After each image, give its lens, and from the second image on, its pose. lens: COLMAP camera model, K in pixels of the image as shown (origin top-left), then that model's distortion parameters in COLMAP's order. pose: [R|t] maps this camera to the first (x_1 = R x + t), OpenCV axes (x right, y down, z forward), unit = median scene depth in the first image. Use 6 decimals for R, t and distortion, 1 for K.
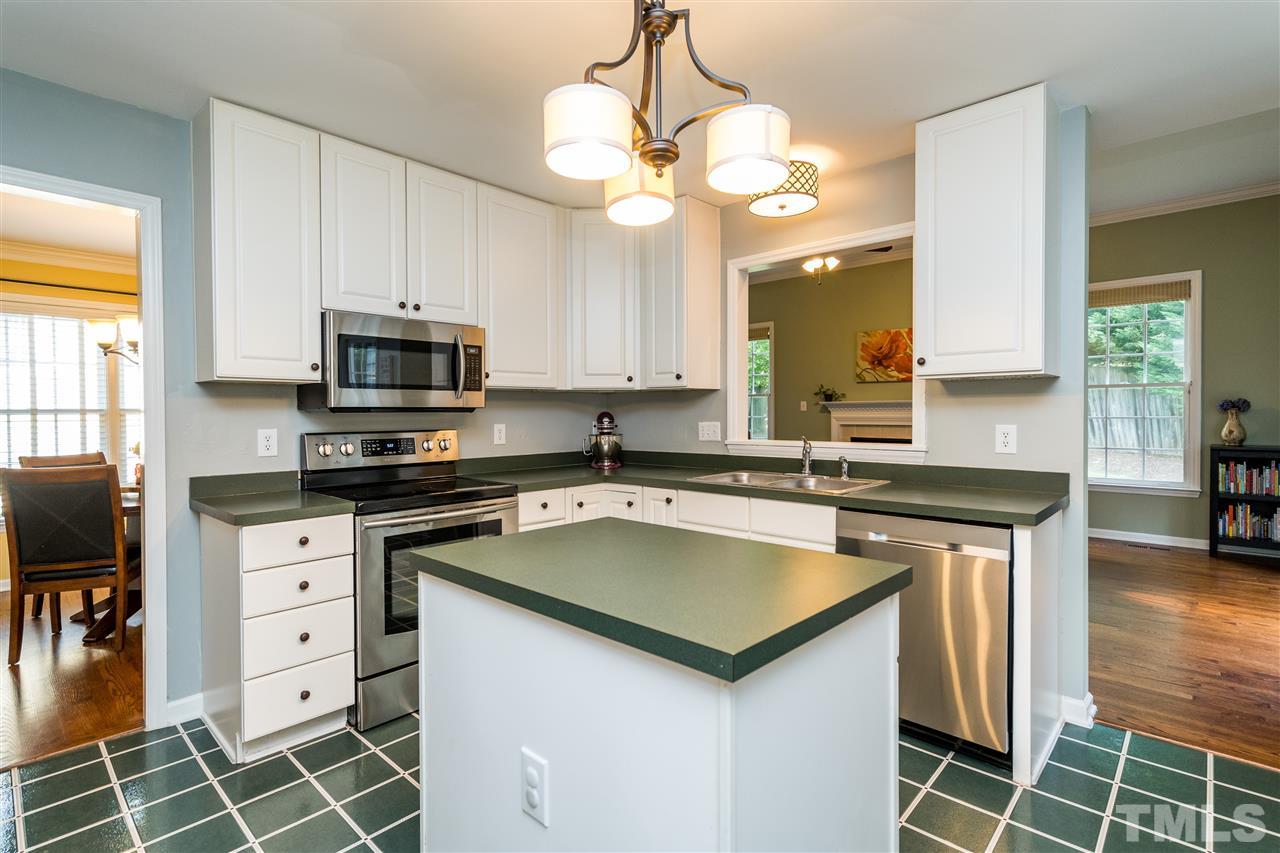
lens RADIAL K [[616.8, 0, 638.9], [0, 616.8, 425.2], [0, 0, 1]] dist [-0.001195, 0.000435]
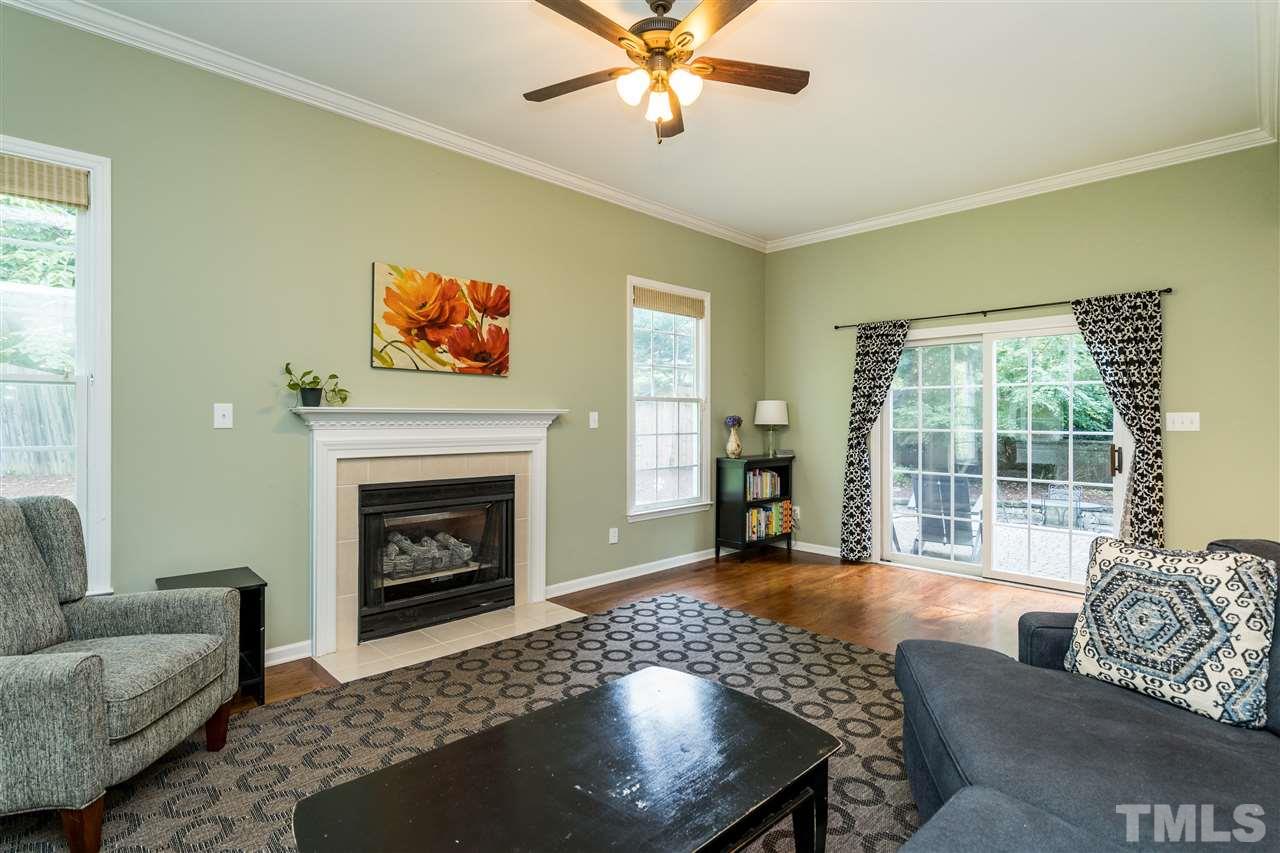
lens RADIAL K [[616.8, 0, 646.6], [0, 616.8, 417.5], [0, 0, 1]] dist [-0.001195, 0.000435]
pose [[0.042522, 0.010571, 0.999040, -0.264603], [0.021407, 0.999705, -0.011490, -0.052702], [-0.998866, 0.021875, 0.042283, 1.916152]]
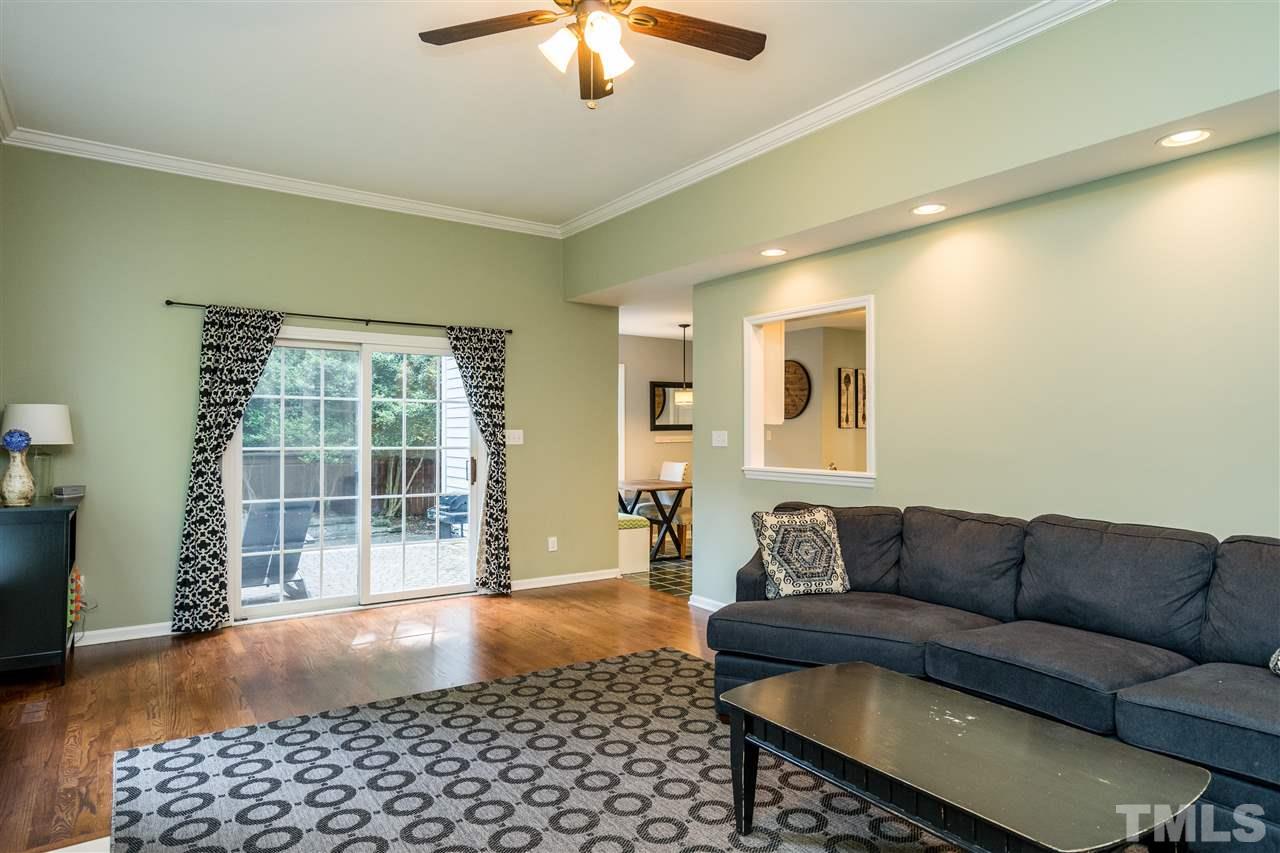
lens RADIAL K [[751.2, 0, 630.8], [0, 751.2, 432.8], [0, 0, 1]] dist [0.013155, 0.000911]
pose [[-0.970947, 0.006361, 0.239212, 0.325997], [0.011646, 0.999718, 0.020690, -0.084862], [-0.239013, 0.022875, -0.970747, 2.748619]]
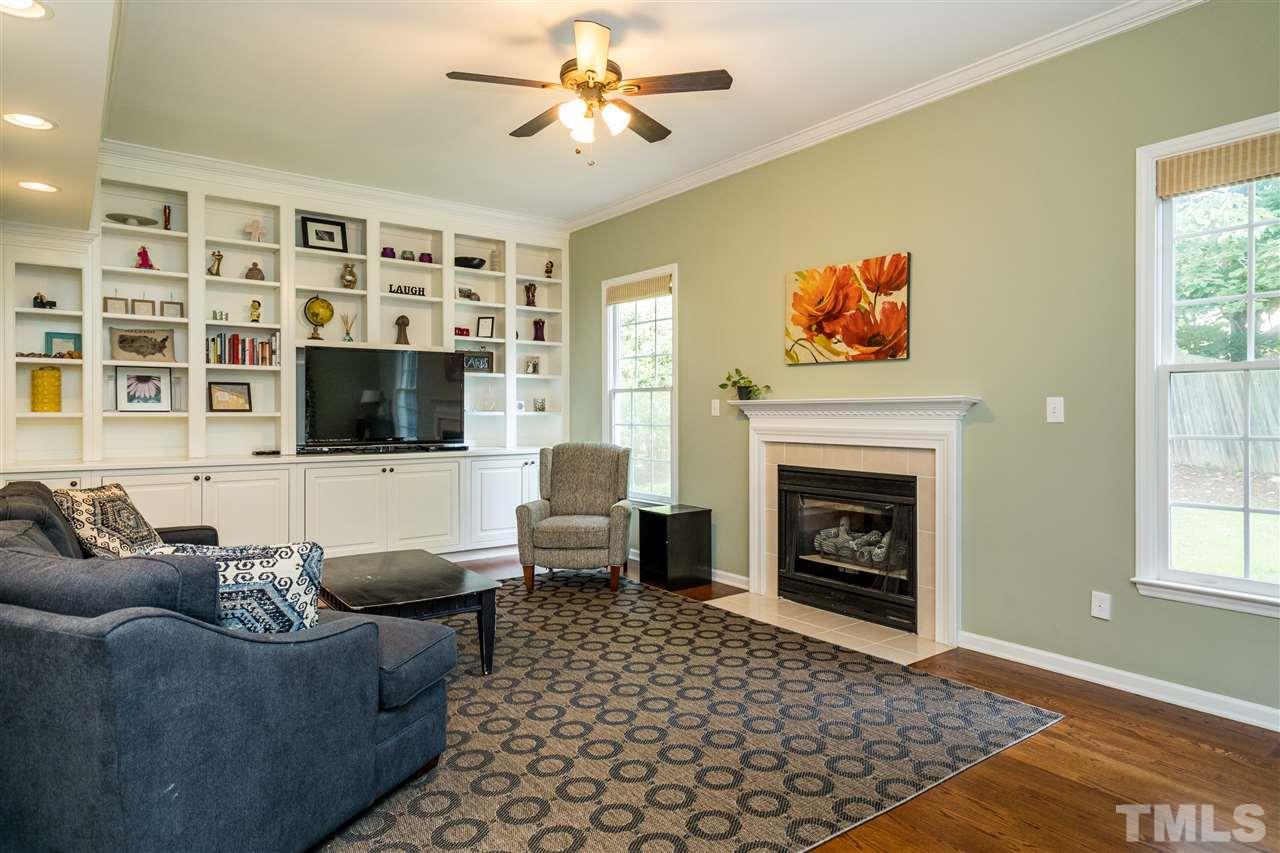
lens RADIAL K [[751.2, 0, 652.6], [0, 751.2, 413.0], [0, 0, 1]] dist [0.013155, 0.000911]
pose [[0.986340, 0.005886, -0.164619, 0.857619], [-0.009132, 0.999778, -0.018966, -0.032538], [0.164471, 0.020211, 0.986175, 0.805490]]
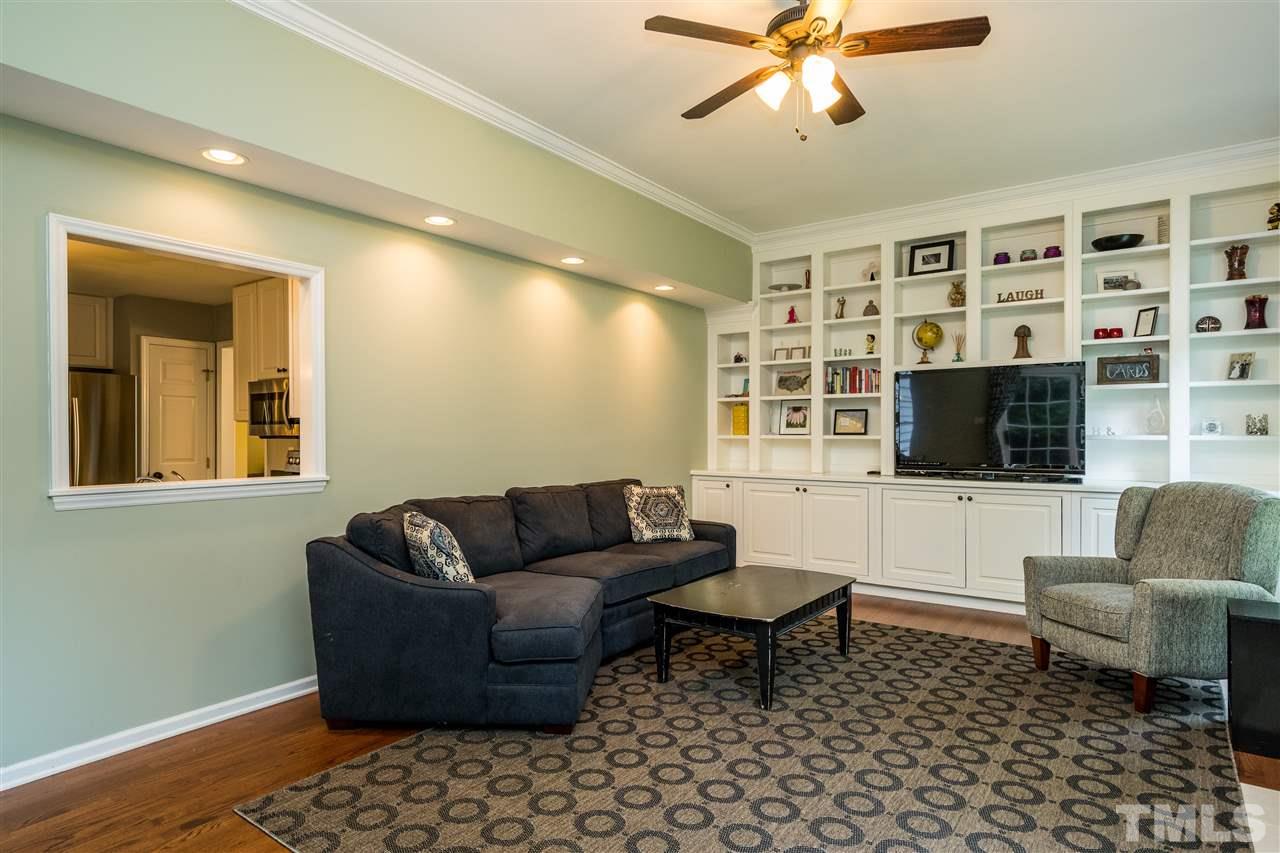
lens RADIAL K [[721.6, 0, 636.8], [0, 721.6, 435.7], [0, 0, 1]] dist [0.008823, 0.001733]
pose [[0.112634, 0.008923, -0.993597, 1.495413], [-0.021919, 0.999739, 0.006493, -0.059203], [0.993395, 0.021048, 0.112800, 1.646004]]
